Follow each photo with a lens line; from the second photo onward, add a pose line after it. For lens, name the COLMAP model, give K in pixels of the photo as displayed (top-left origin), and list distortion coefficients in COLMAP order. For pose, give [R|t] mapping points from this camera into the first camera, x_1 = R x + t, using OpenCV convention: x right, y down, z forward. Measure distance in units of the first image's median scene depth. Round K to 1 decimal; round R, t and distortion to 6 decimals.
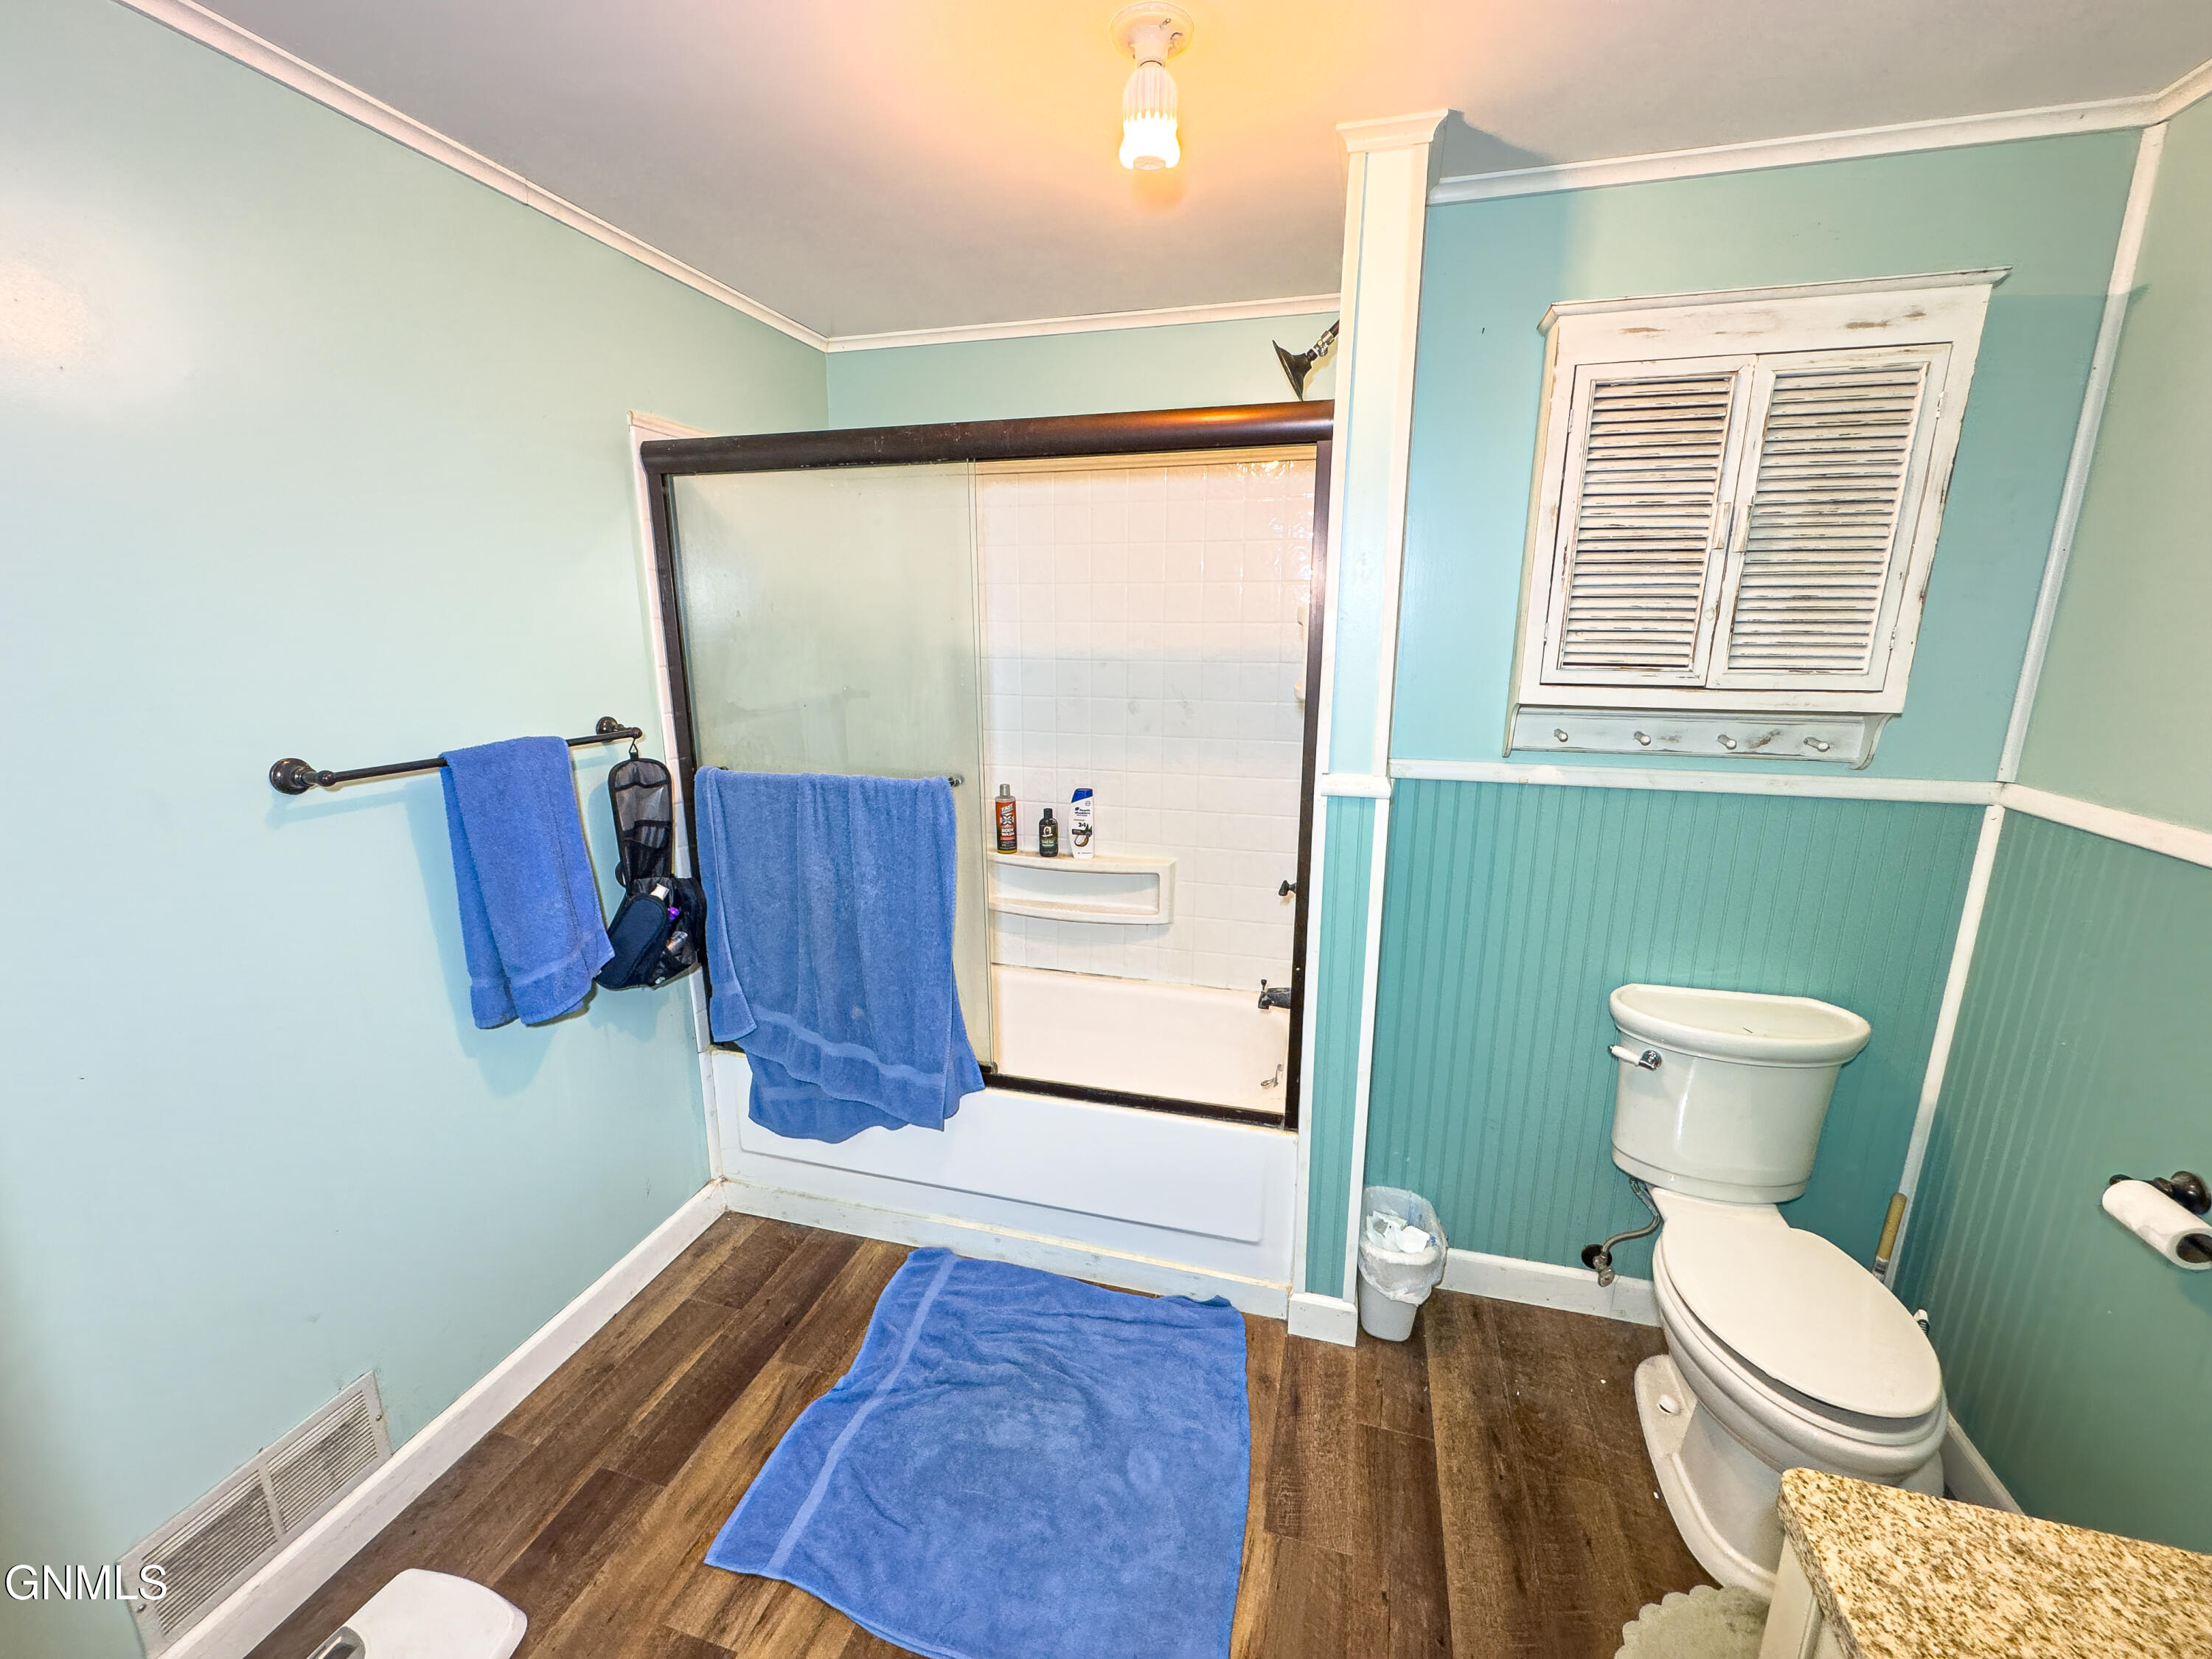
lens RADIAL K [[887.3, 0, 1109.1], [0, 887.3, 829.5], [0, 0, 1]] dist [0.001479, 0.000009]
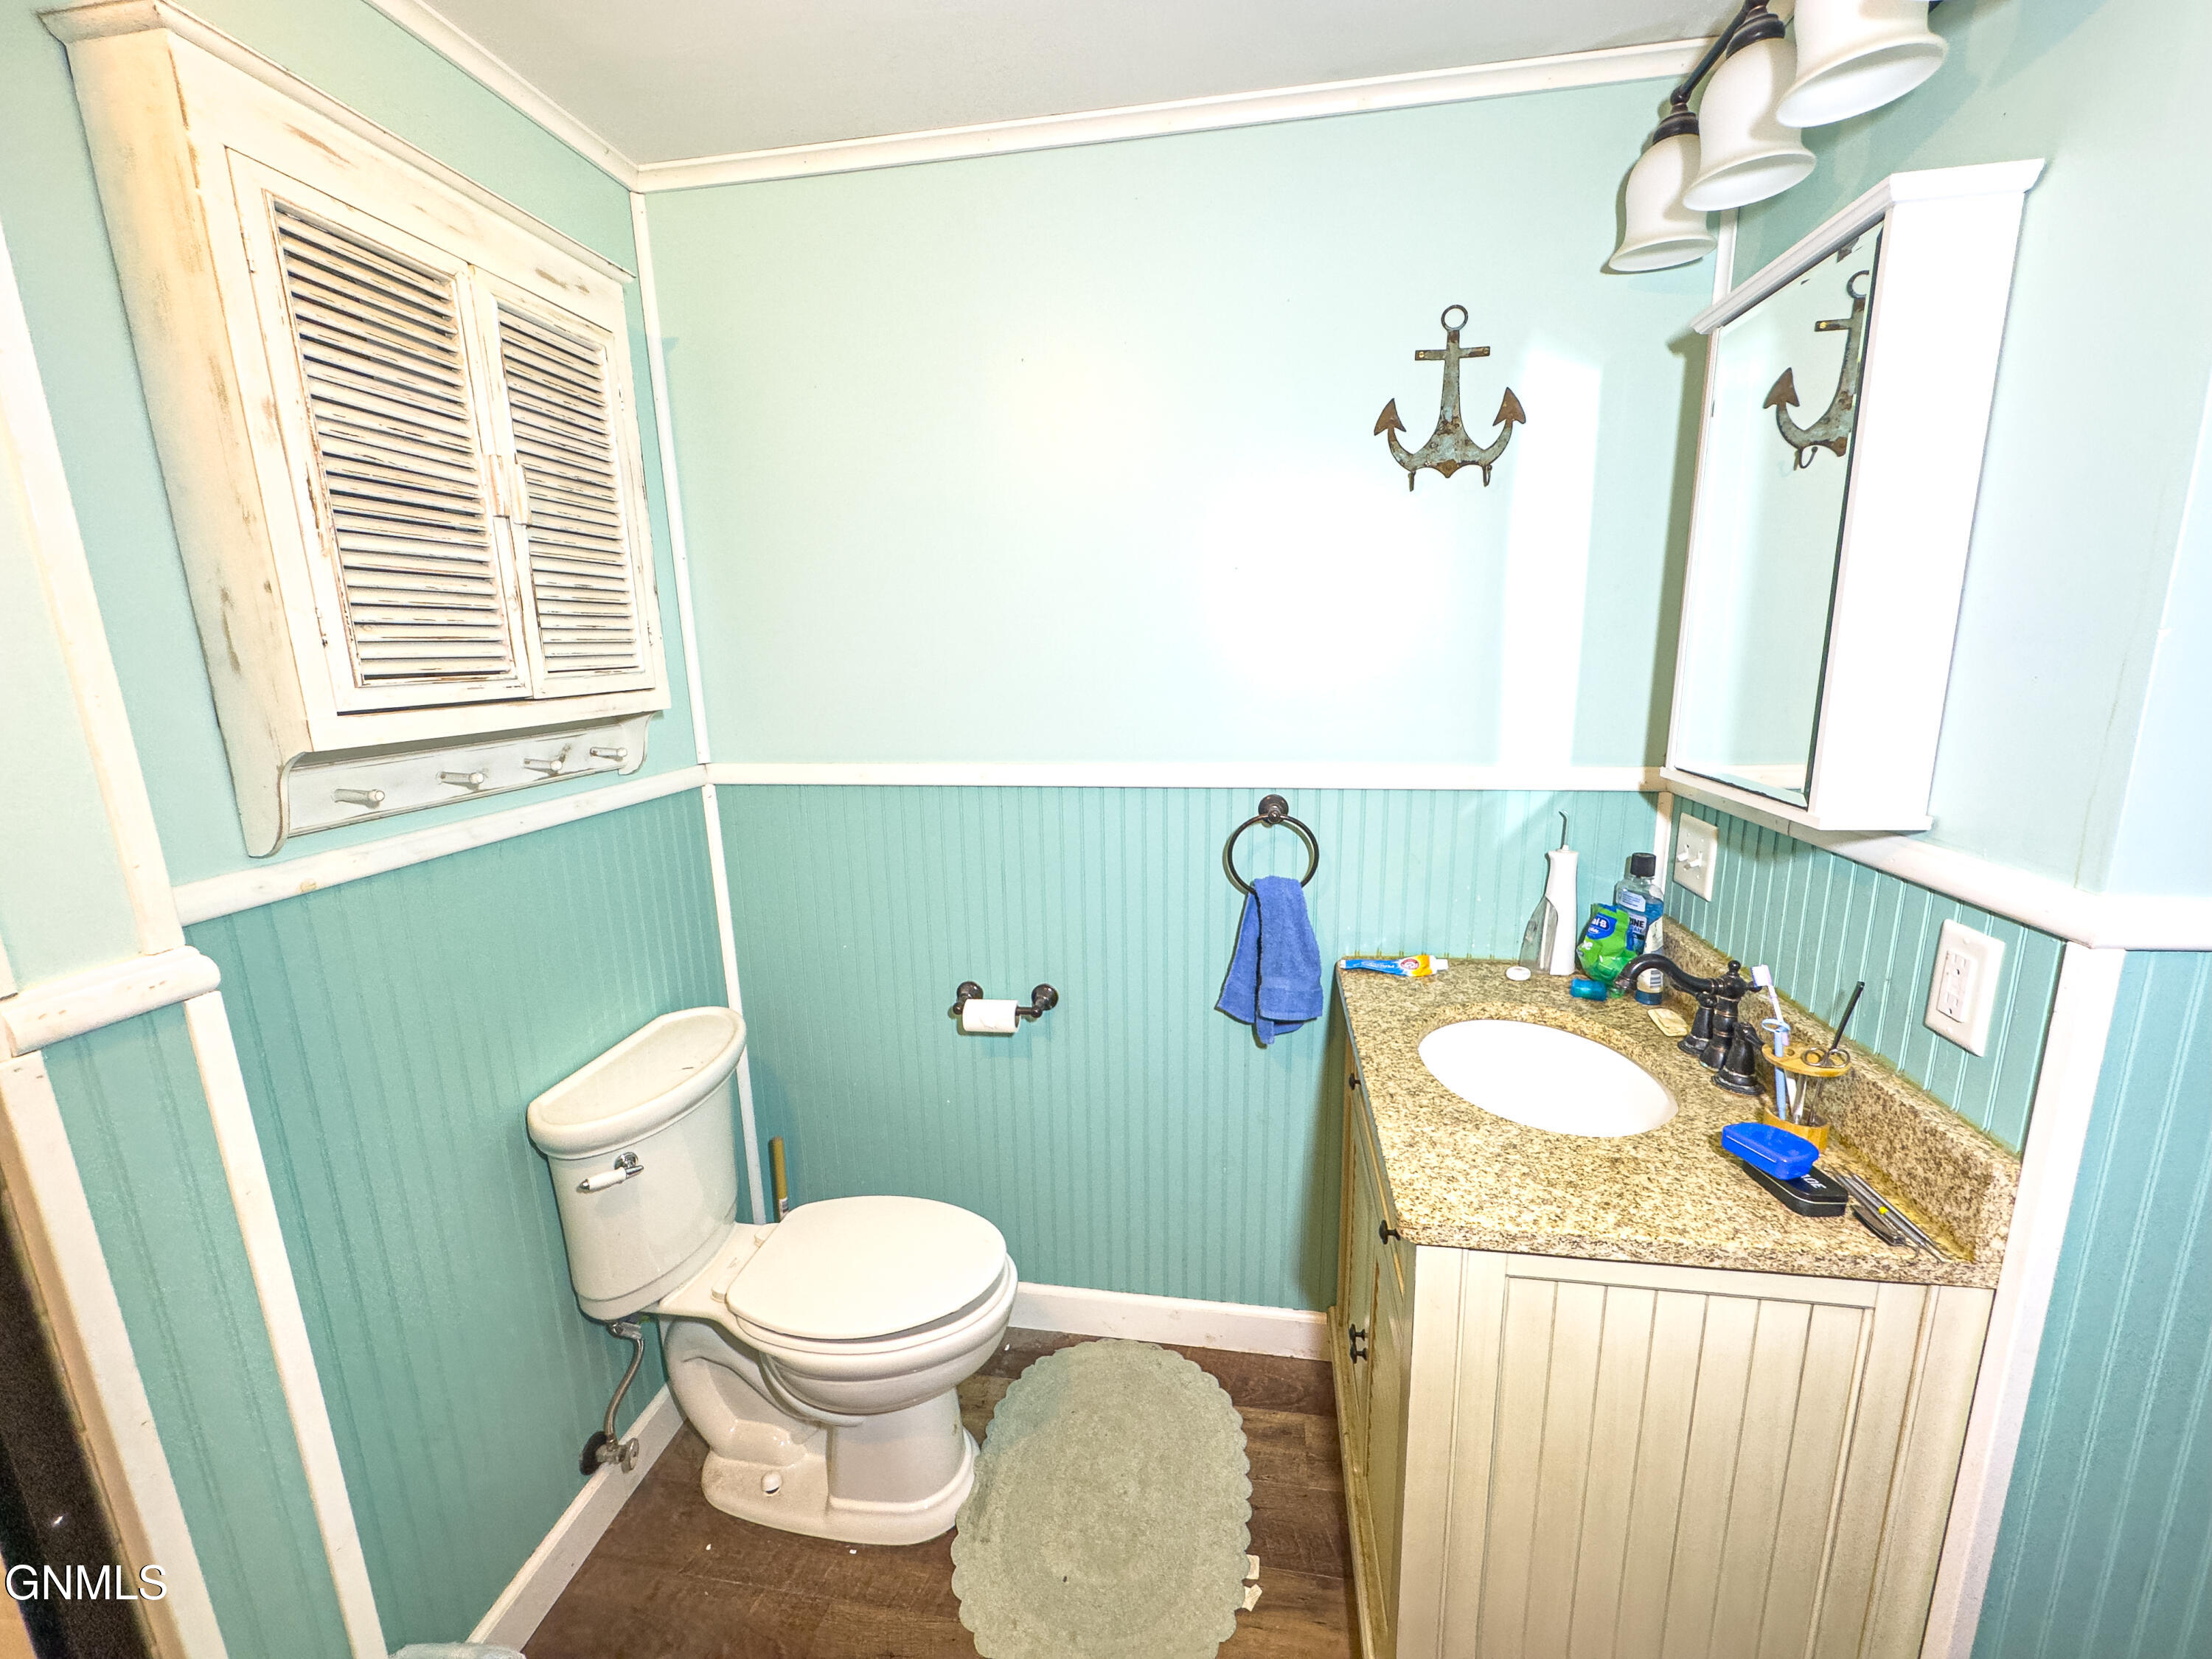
lens RADIAL K [[887.3, 0, 1103.2], [0, 887.3, 827.2], [0, 0, 1]] dist [0.001479, 0.000009]
pose [[-0.102393, -0.205707, 0.973242, -0.157898], [0.255053, 0.940249, 0.225567, -0.102801], [-0.961490, 0.271325, -0.043808, 0.591369]]
